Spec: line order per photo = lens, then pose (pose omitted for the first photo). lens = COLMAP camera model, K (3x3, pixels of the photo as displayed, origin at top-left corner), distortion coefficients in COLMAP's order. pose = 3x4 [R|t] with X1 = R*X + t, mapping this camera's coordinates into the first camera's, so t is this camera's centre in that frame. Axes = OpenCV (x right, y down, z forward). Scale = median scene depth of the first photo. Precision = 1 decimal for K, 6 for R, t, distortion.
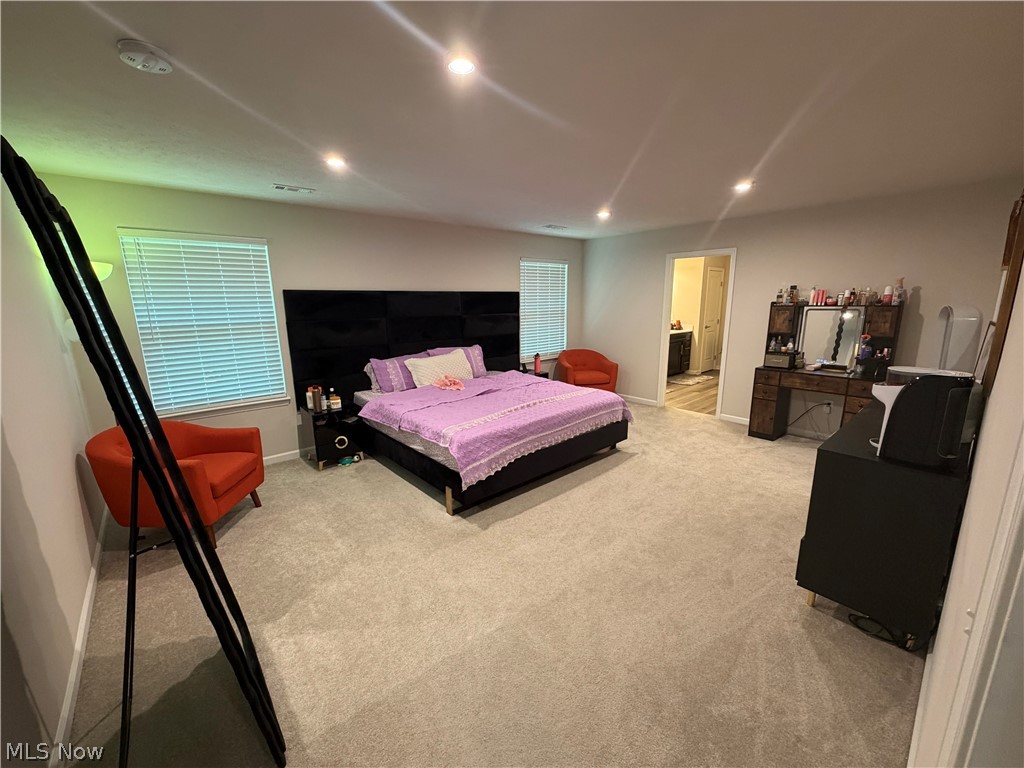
lens RADIAL K [[409.7, 0, 512.0], [0, 409.7, 384.0], [0, 0, 1]] dist [0.001466, 0.000150]
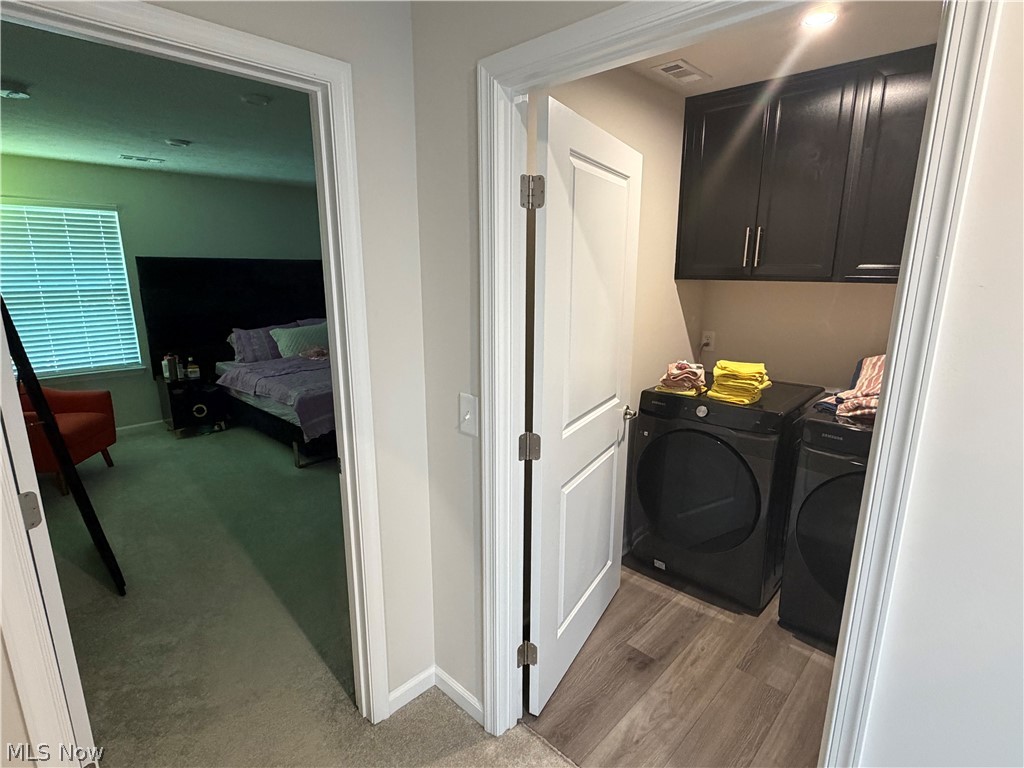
lens RADIAL K [[518.0, 0, 512.0], [0, 518.0, 384.0], [0, 0, 1]] dist [-0.000618, -0.001617]
pose [[0.995620, -0.004048, 0.093406, 0.225261], [0.002102, 0.999779, 0.020924, 0.052098], [-0.093470, -0.020636, 0.995408, -0.328160]]
